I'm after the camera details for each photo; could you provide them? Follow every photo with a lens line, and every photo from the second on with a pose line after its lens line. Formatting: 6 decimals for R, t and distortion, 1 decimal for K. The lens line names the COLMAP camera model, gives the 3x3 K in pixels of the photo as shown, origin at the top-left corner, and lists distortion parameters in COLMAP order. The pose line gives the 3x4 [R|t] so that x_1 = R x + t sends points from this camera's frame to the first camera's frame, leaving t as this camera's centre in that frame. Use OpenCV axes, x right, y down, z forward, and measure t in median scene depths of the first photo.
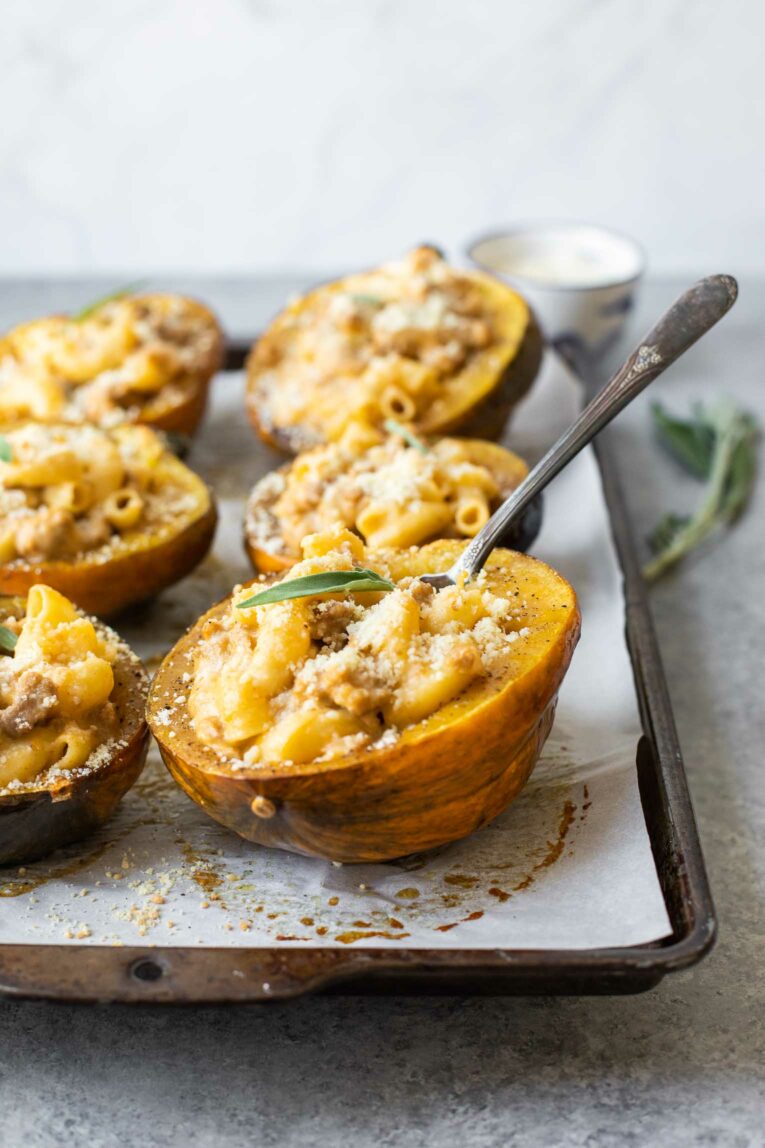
lens RADIAL K [[1770.9, 0, 379.5], [0, 1770.9, 572.2], [0, 0, 1]] dist [-0.171490, 0.000000]
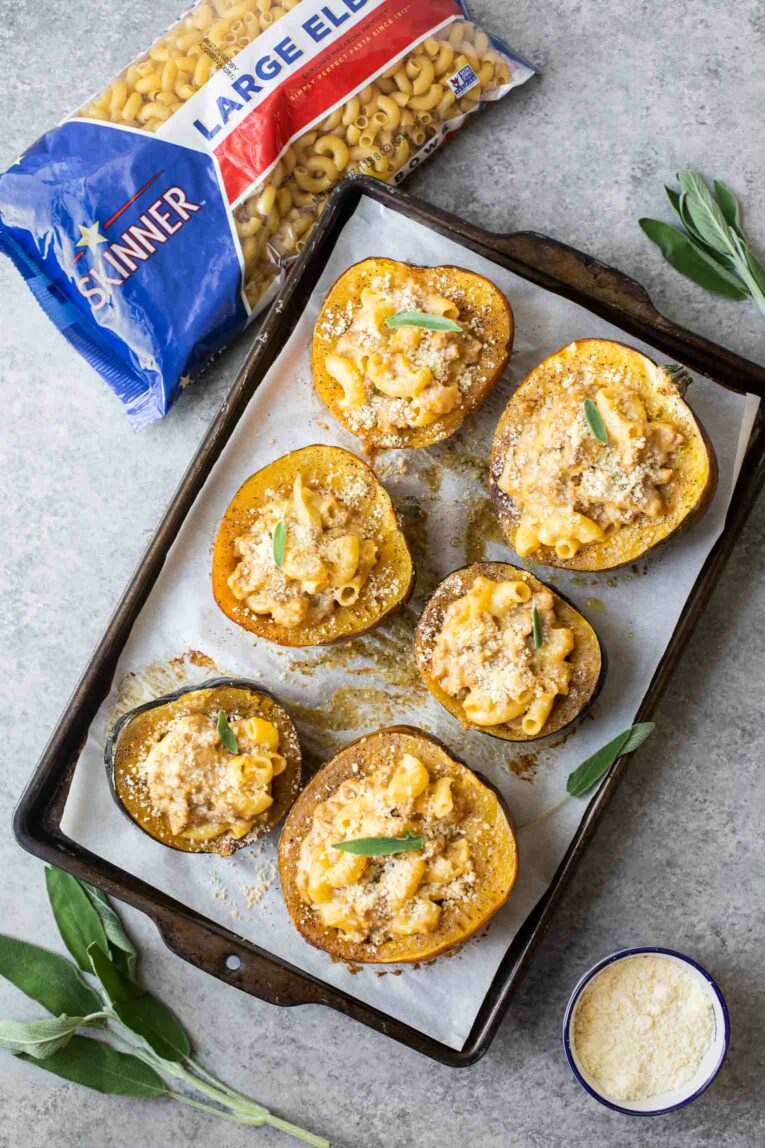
lens RADIAL K [[1770.9, 0, 371.4], [0, 1770.9, 573.0], [0, 0, 1]] dist [-0.171490, 0.000000]
pose [[0.902357, 0.429800, -0.031986, -0.105915], [-0.210163, 0.503597, 0.837987, -1.719347], [0.376275, -0.749441, 0.544752, 0.218258]]
